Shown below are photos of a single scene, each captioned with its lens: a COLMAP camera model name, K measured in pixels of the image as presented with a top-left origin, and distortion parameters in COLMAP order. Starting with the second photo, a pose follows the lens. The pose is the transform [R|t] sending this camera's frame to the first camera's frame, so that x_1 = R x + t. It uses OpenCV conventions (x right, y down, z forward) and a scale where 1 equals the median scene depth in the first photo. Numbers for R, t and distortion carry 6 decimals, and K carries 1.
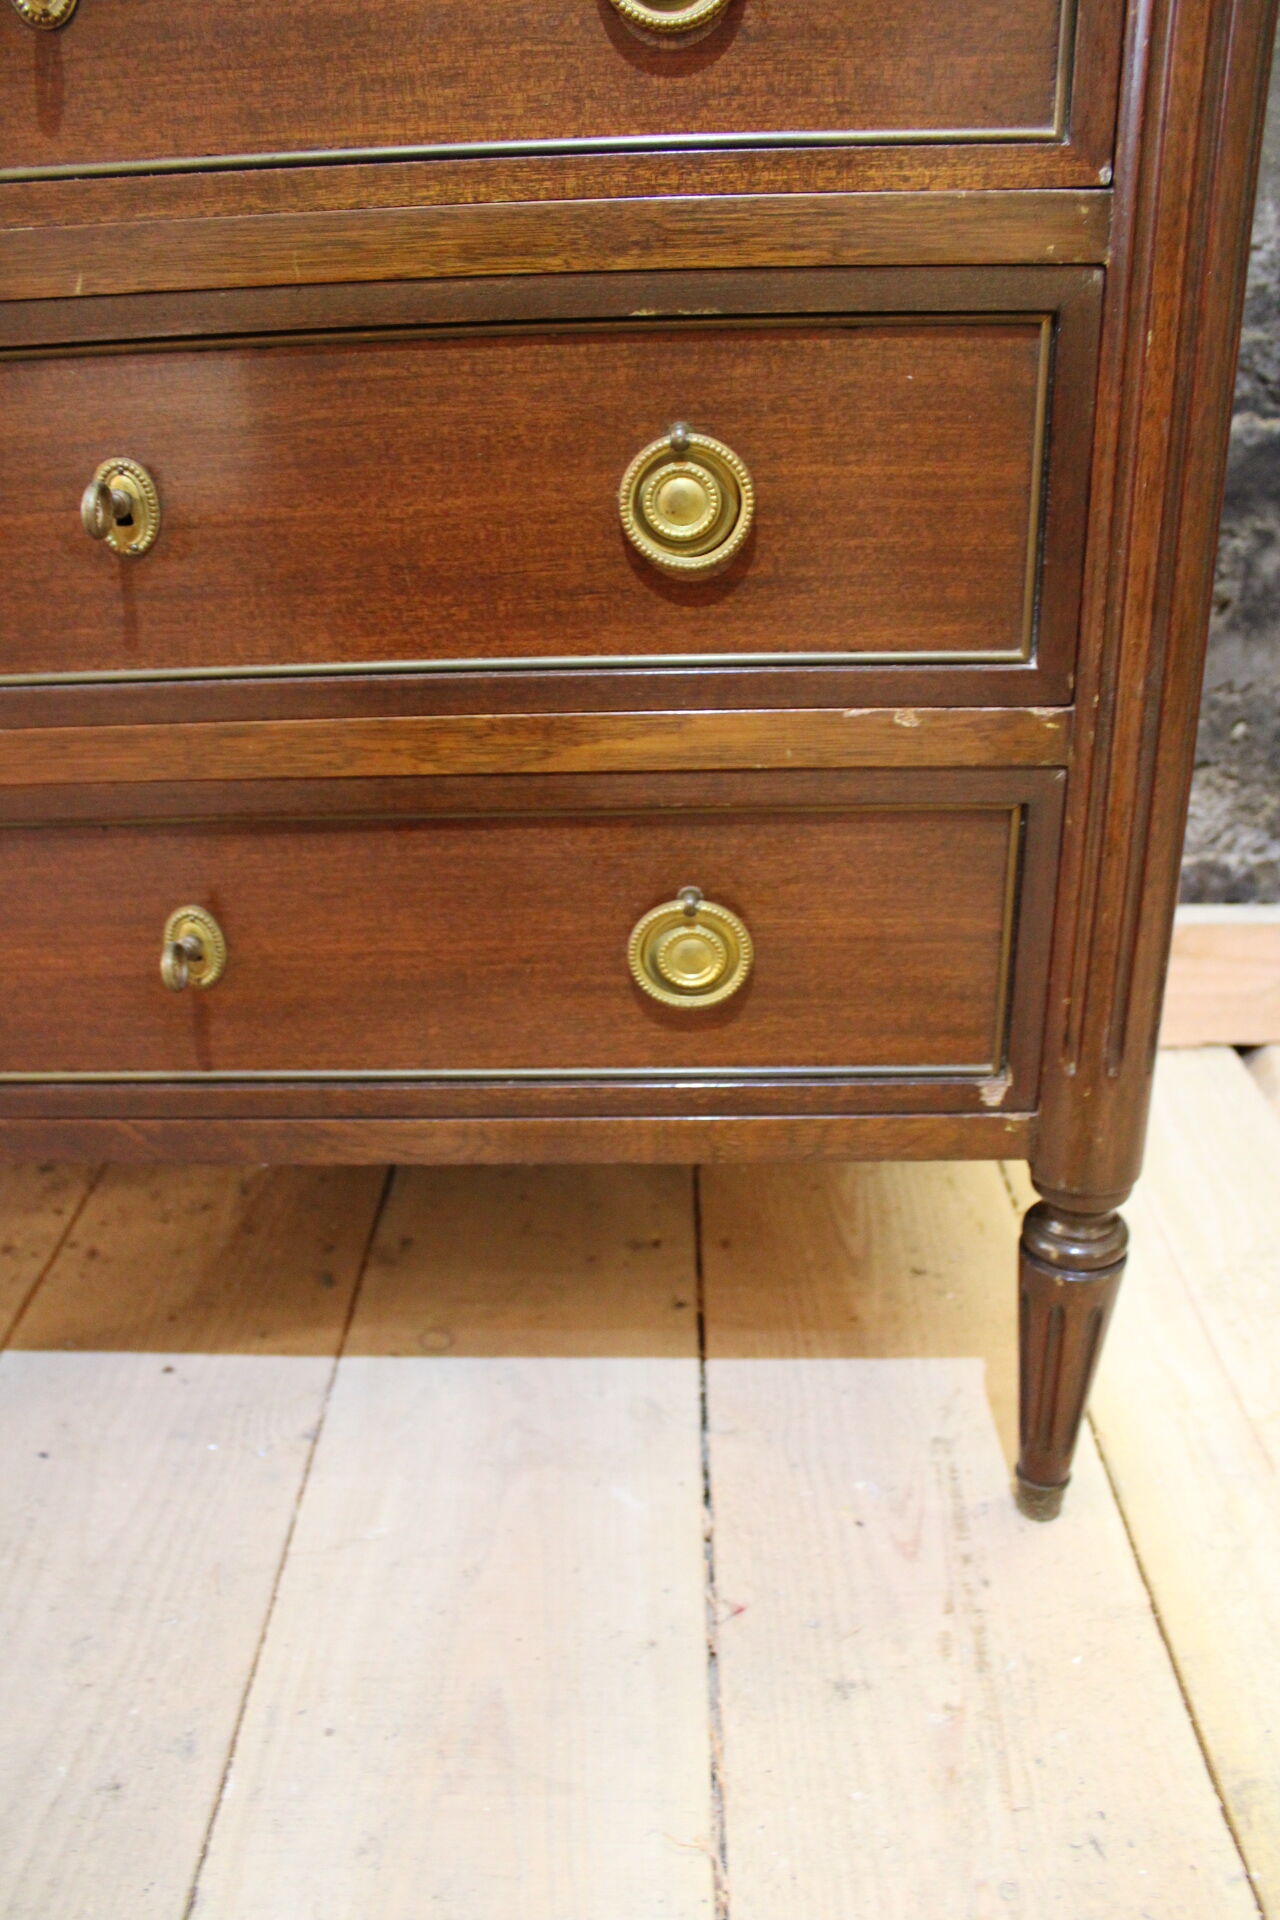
lens RADIAL K [[1551.7, 0, 638.1], [0, 1551.7, 977.2], [0, 0, 1]] dist [-0.172478, 0.143588]
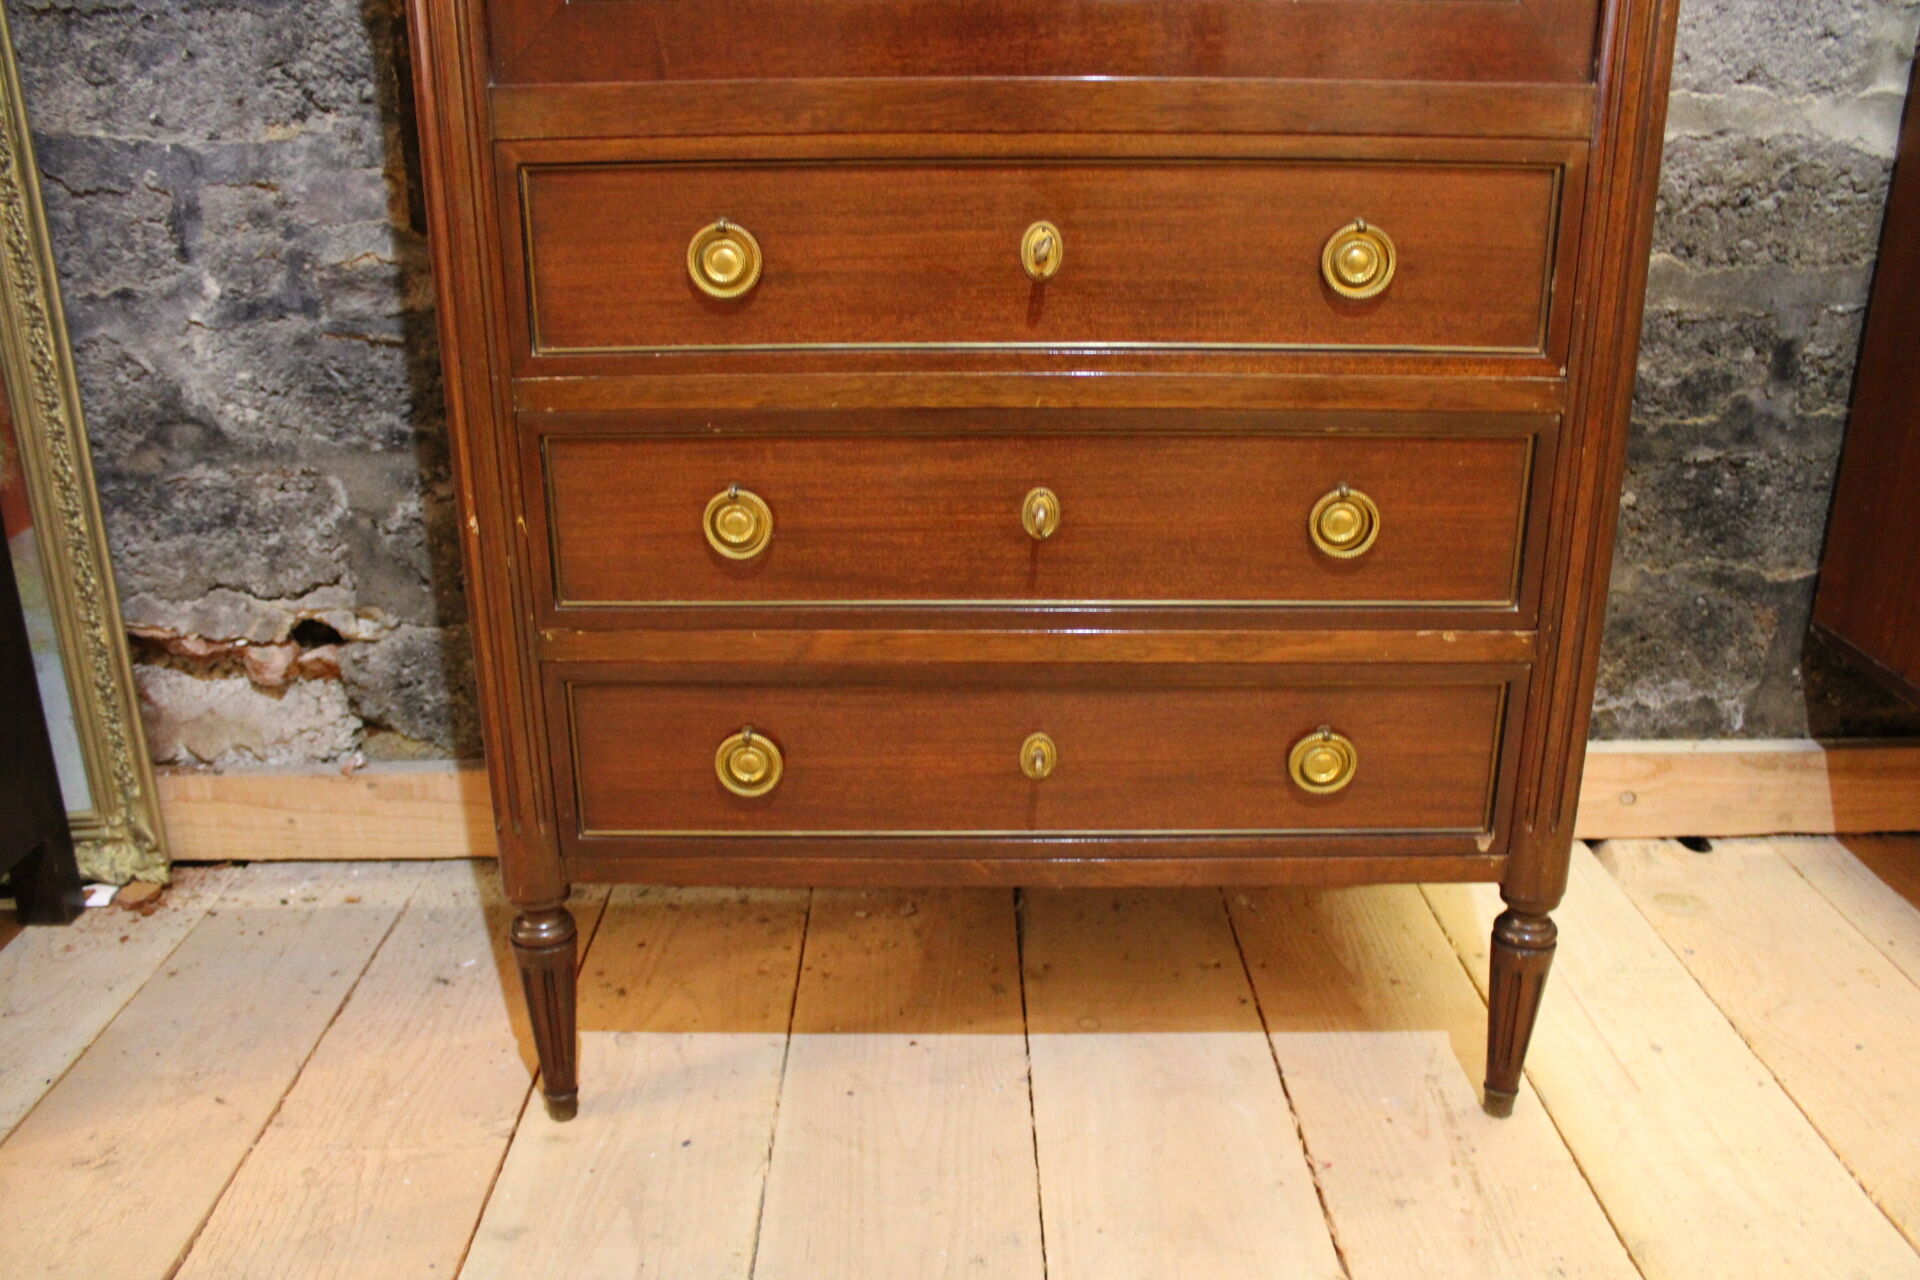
lens RADIAL K [[1551.7, 0, 972.4], [0, 1551.7, 650.4], [0, 0, 1]] dist [-0.172478, 0.143588]
pose [[0.999337, 0.015390, 0.033008, -0.416658], [-0.011779, 0.994194, -0.106952, 0.048230], [-0.034462, 0.106492, 0.993716, -0.737119]]
